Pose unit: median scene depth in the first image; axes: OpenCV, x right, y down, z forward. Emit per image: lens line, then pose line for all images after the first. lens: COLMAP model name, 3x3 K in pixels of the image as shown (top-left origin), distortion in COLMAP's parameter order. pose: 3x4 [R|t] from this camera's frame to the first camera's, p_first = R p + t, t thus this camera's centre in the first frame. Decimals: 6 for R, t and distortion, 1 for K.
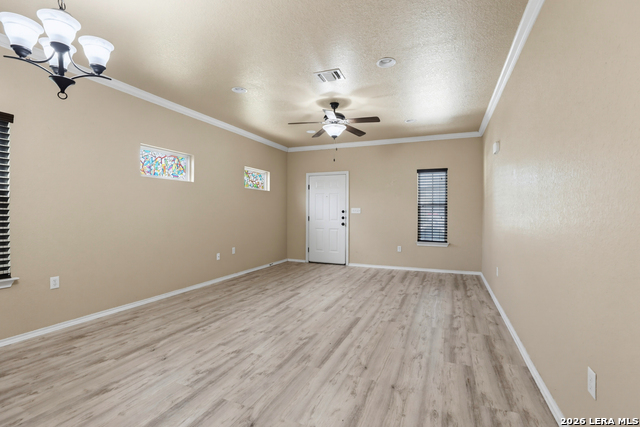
lens RADIAL K [[296.0, 0, 328.1], [0, 296.0, 210.2], [0, 0, 1]] dist [-0.037109, 0.005766]
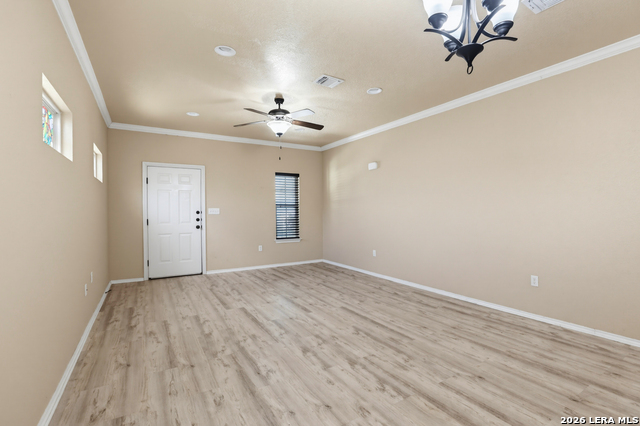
lens RADIAL K [[296.0, 0, 329.8], [0, 296.0, 213.0], [0, 0, 1]] dist [-0.037109, 0.005766]
pose [[0.585351, -0.012365, 0.810685, -0.724881], [0.004007, 0.999916, 0.012358, -0.004792], [-0.810770, -0.003985, 0.585352, 0.336928]]
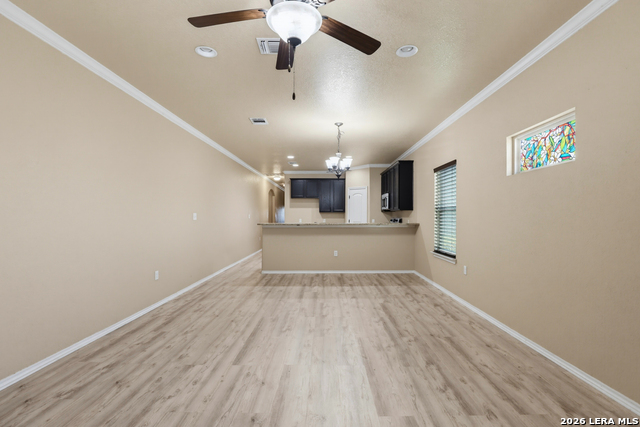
lens RADIAL K [[296.0, 0, 321.3], [0, 296.0, 215.1], [0, 0, 1]] dist [-0.037109, 0.005766]
pose [[-0.932883, -0.007781, -0.360096, 0.148786], [-0.002222, 0.999872, -0.015850, 0.008349], [0.360173, -0.013986, -0.932780, 1.540520]]
